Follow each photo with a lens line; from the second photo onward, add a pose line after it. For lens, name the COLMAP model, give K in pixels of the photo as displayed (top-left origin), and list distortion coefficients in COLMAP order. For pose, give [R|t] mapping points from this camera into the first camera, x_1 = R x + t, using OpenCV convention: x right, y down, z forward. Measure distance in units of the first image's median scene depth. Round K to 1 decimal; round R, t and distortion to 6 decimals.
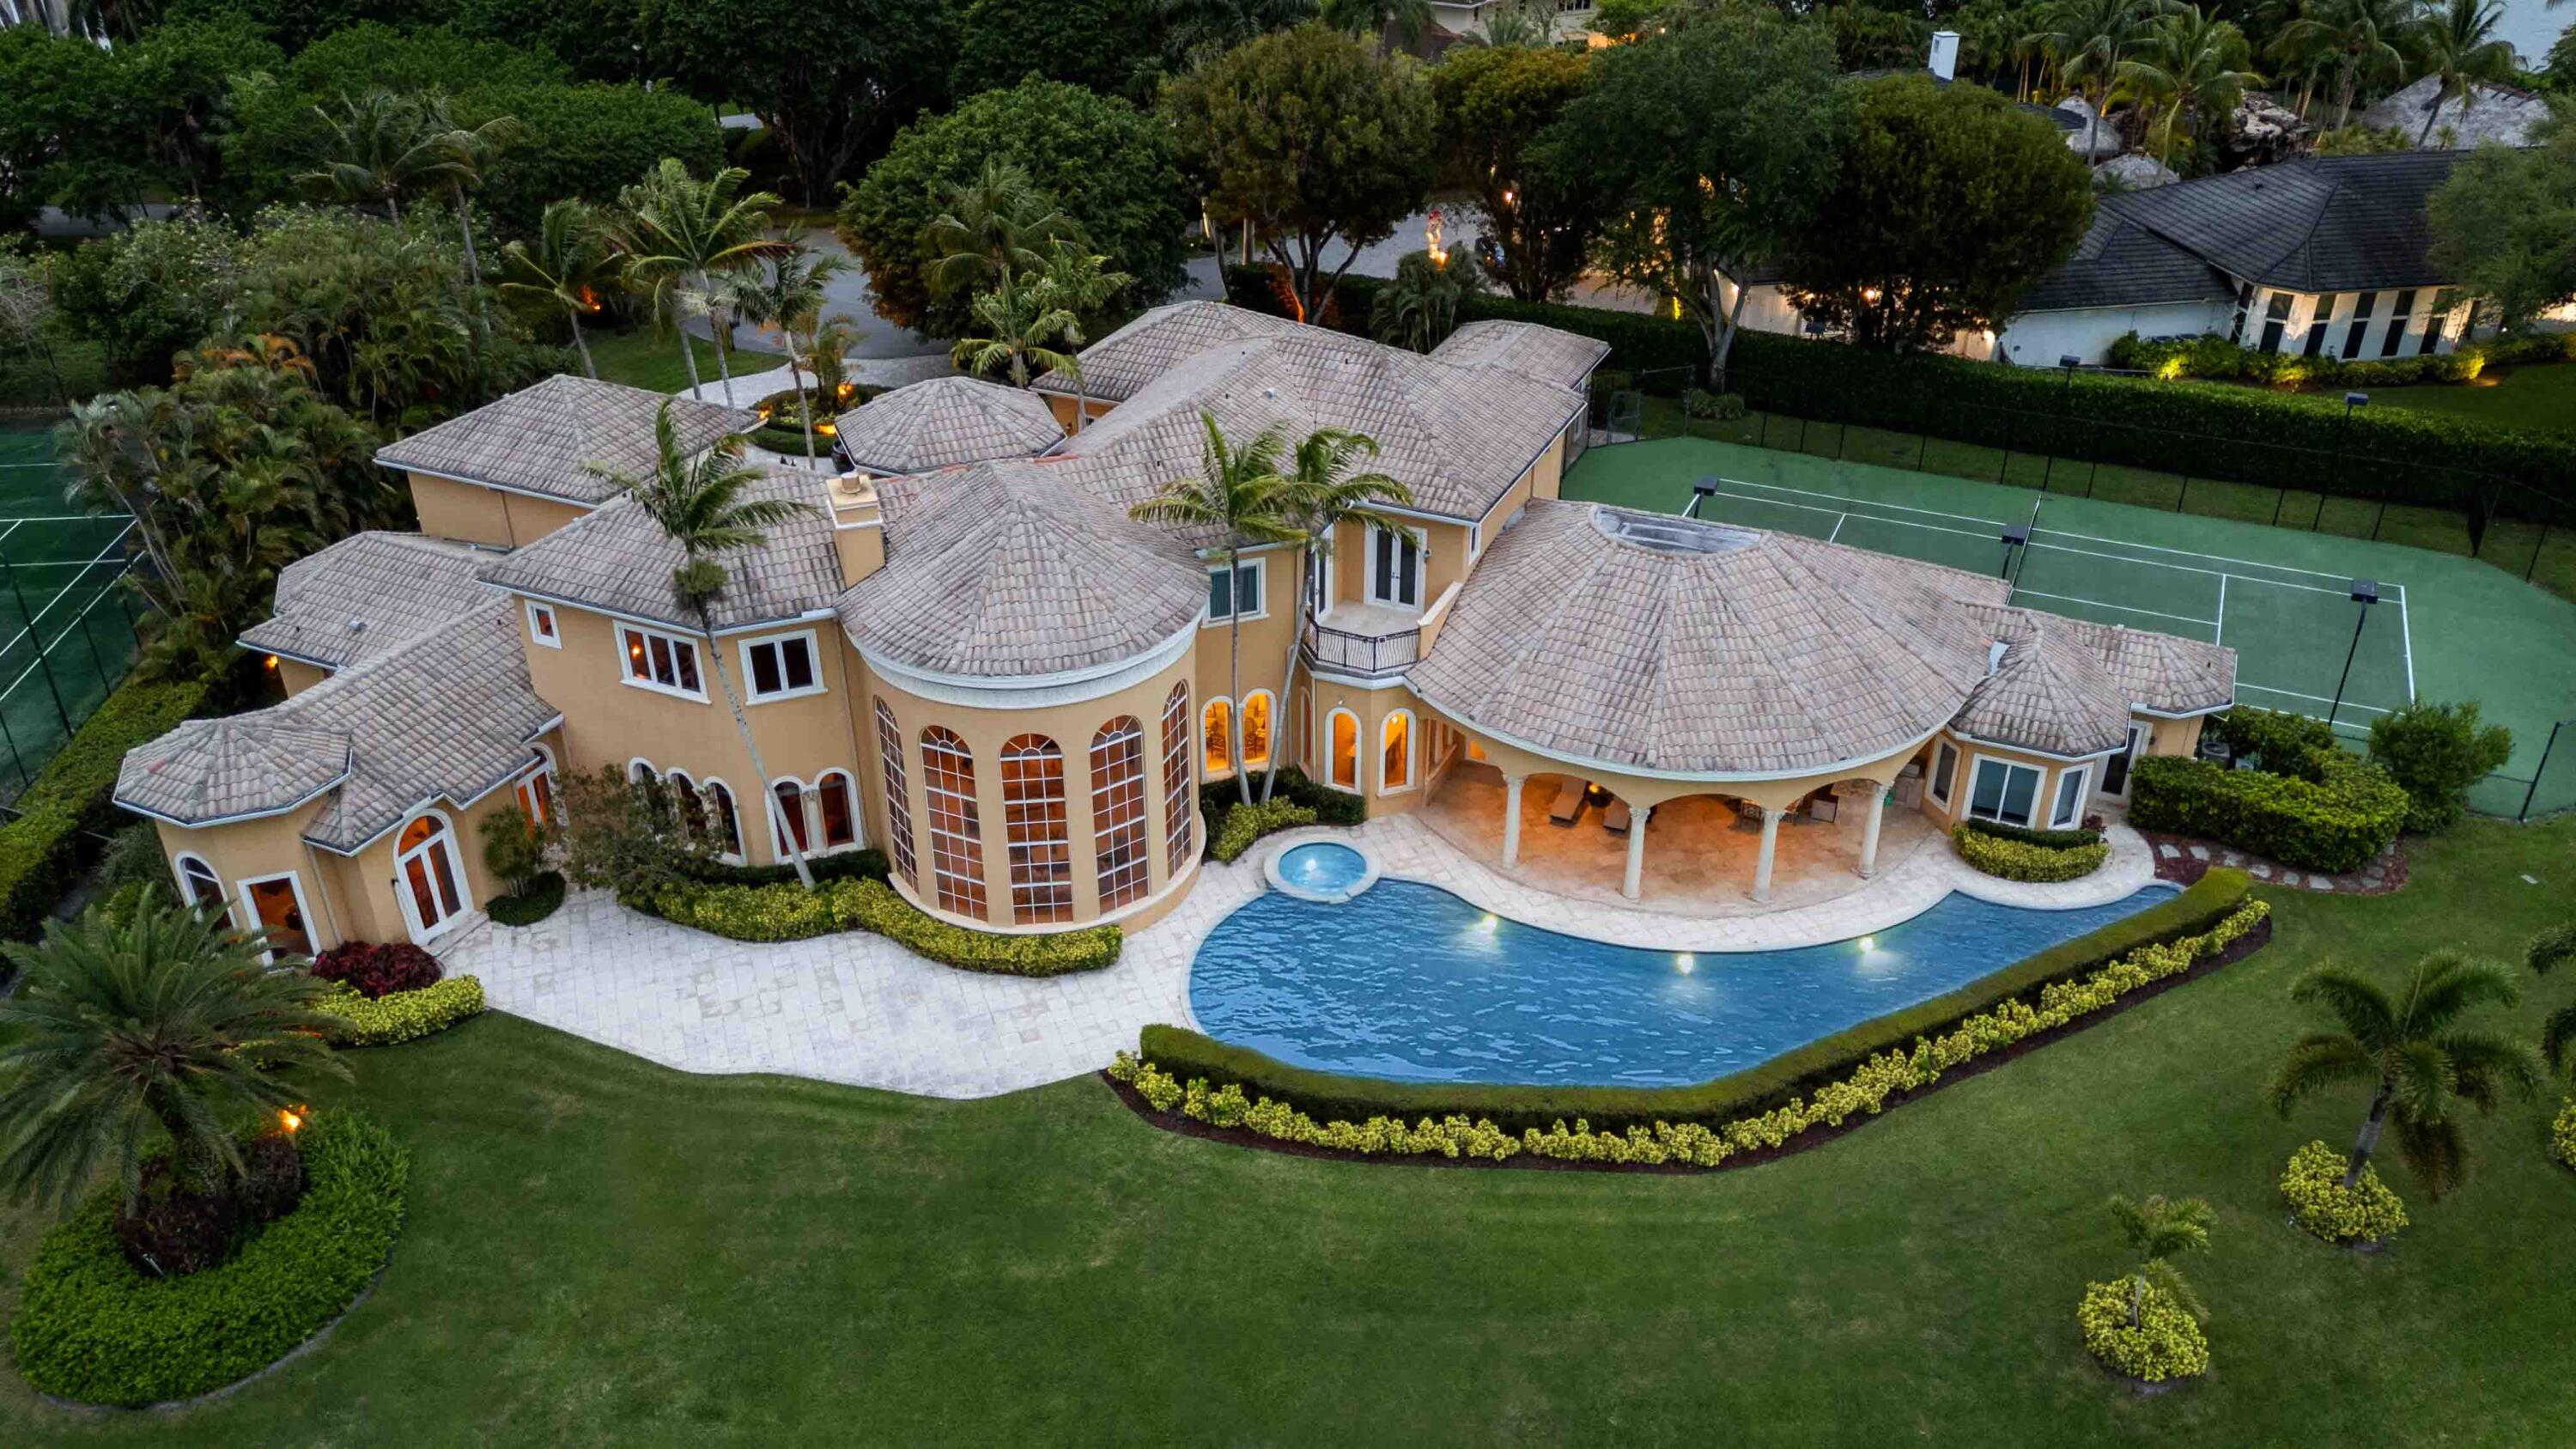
lens RADIAL K [[1894.6, 0, 1288.0], [0, 1894.6, 724.5], [0, 0, 1]] dist [0.076382, -0.061911]
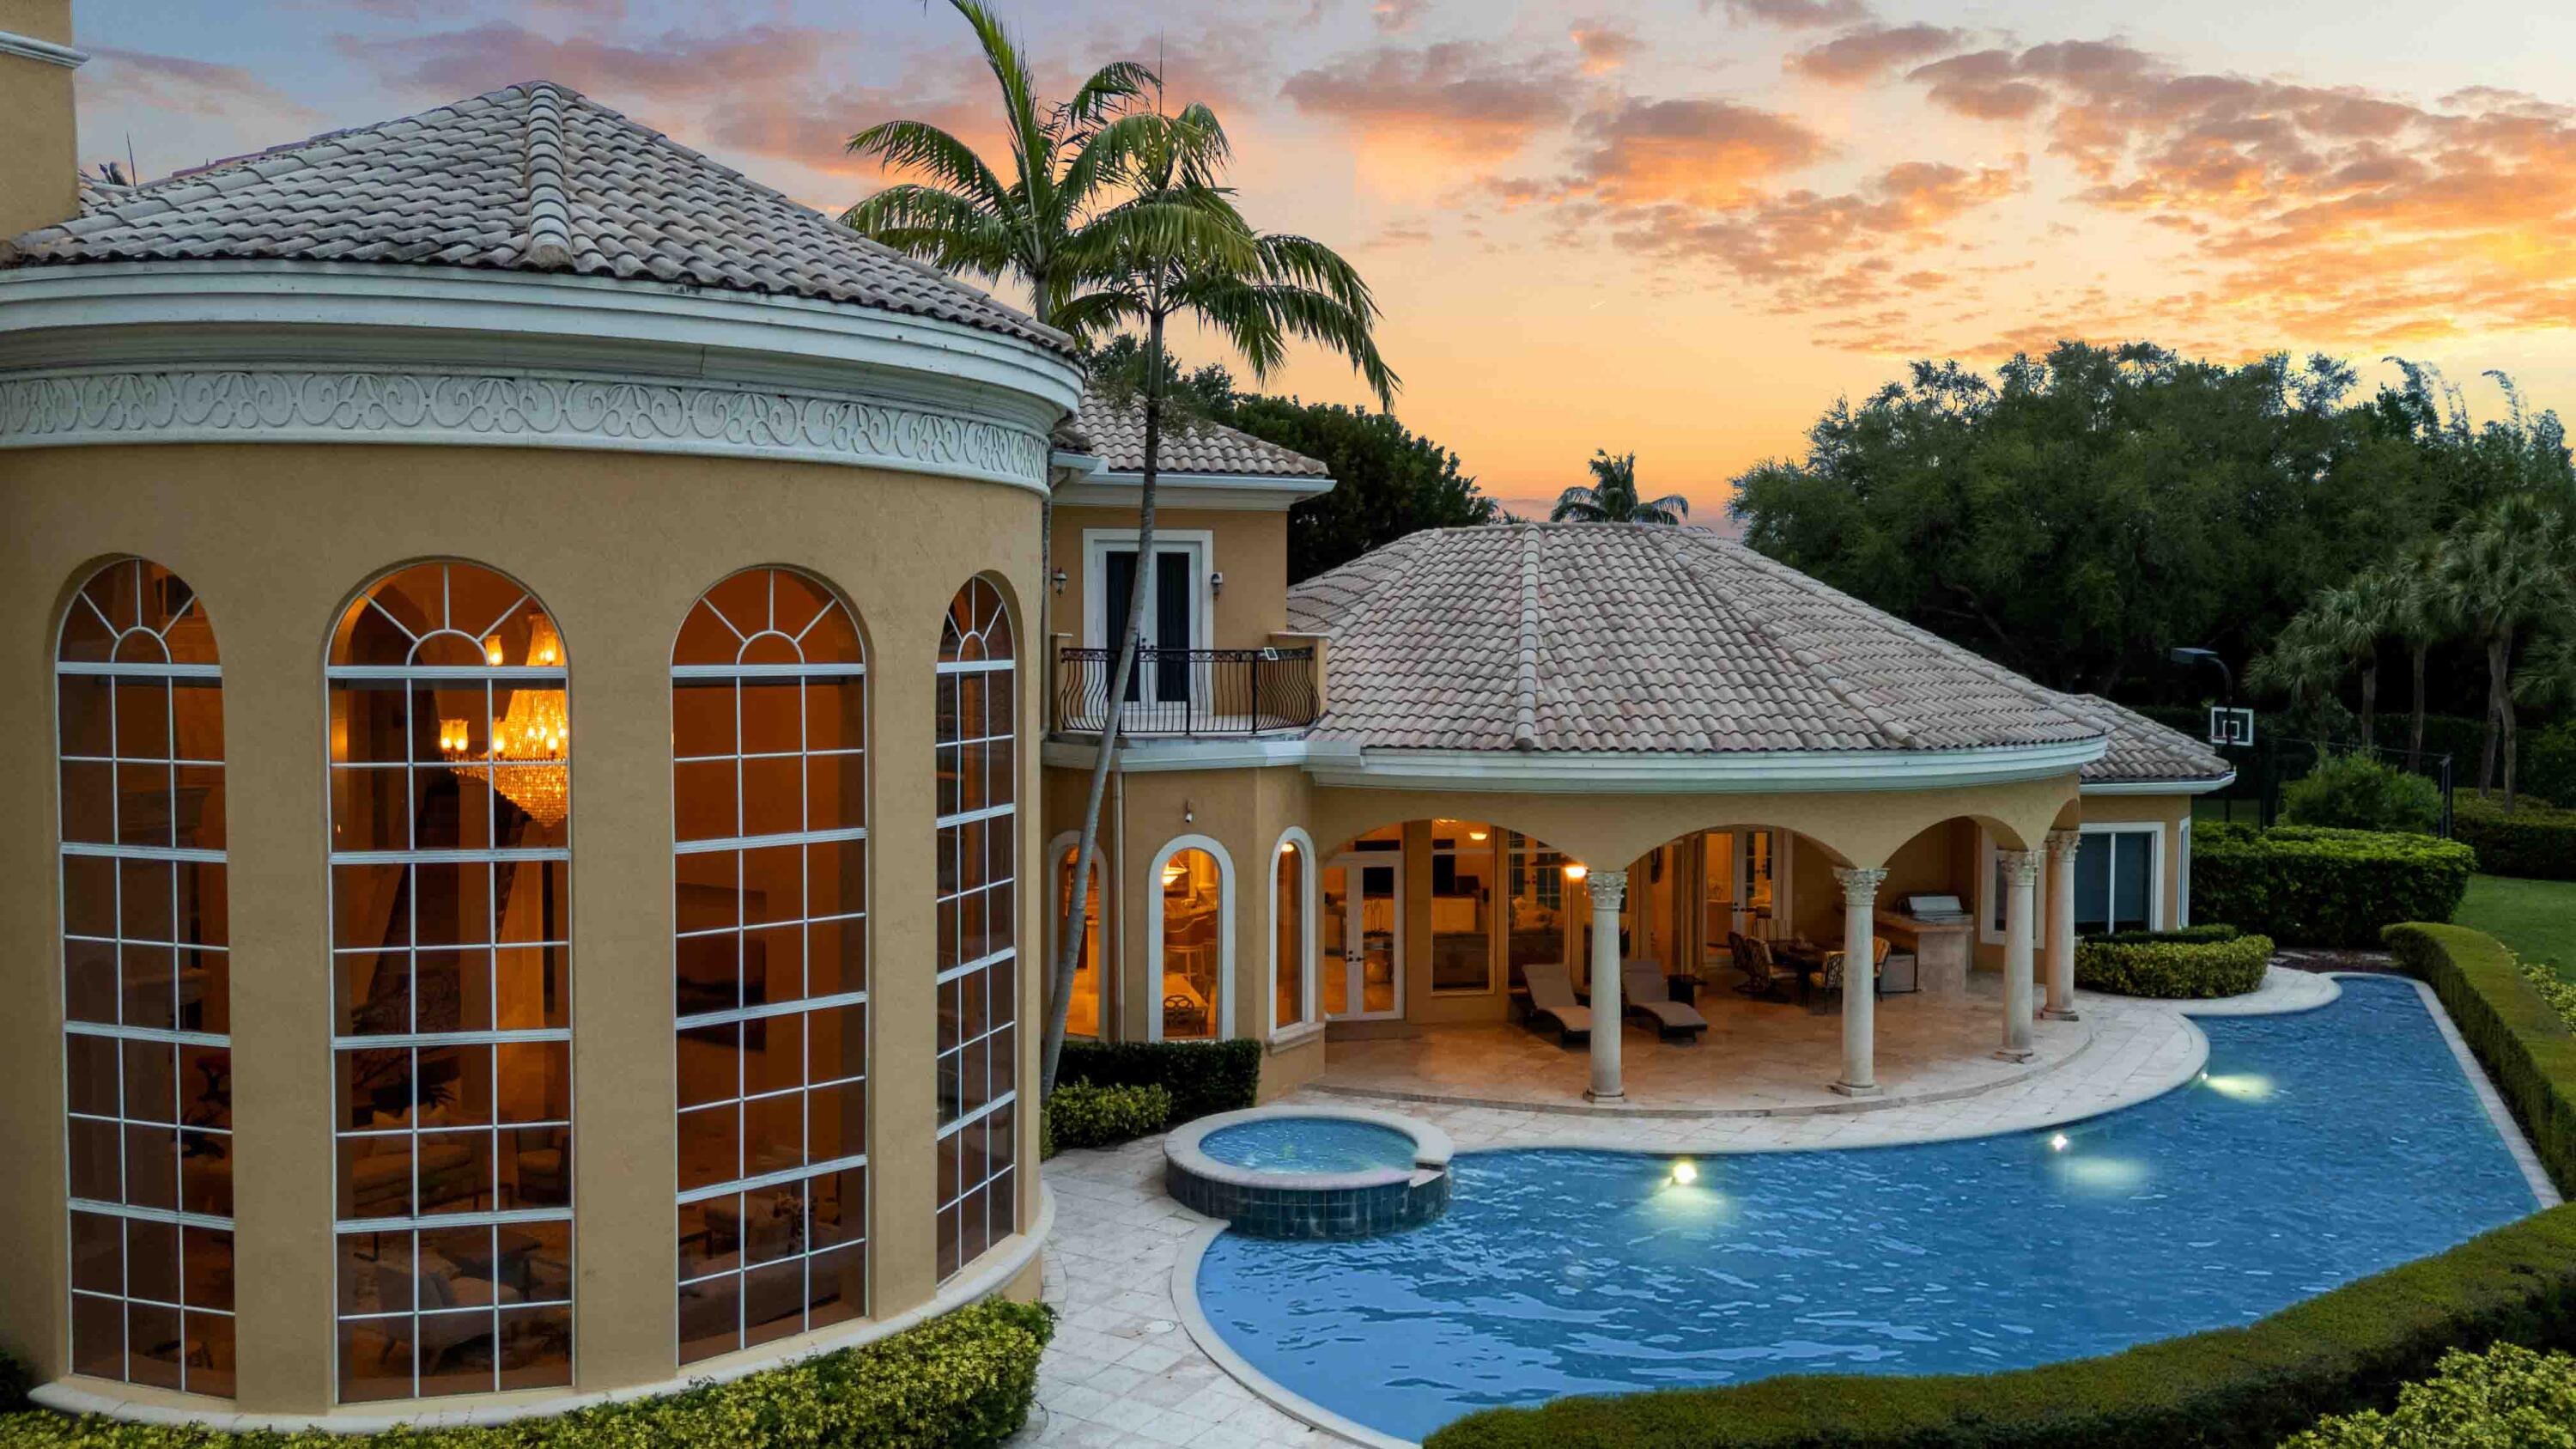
lens RADIAL K [[1875.8, 0, 1282.3], [0, 1875.8, 769.4], [0, 0, 1]] dist [0.075663, -0.062746]
pose [[0.810457, -0.037284, 0.584611, -0.229282], [0.291028, 0.891729, -0.346586, 0.148141], [-0.508392, 0.451031, 0.733559, 0.700609]]
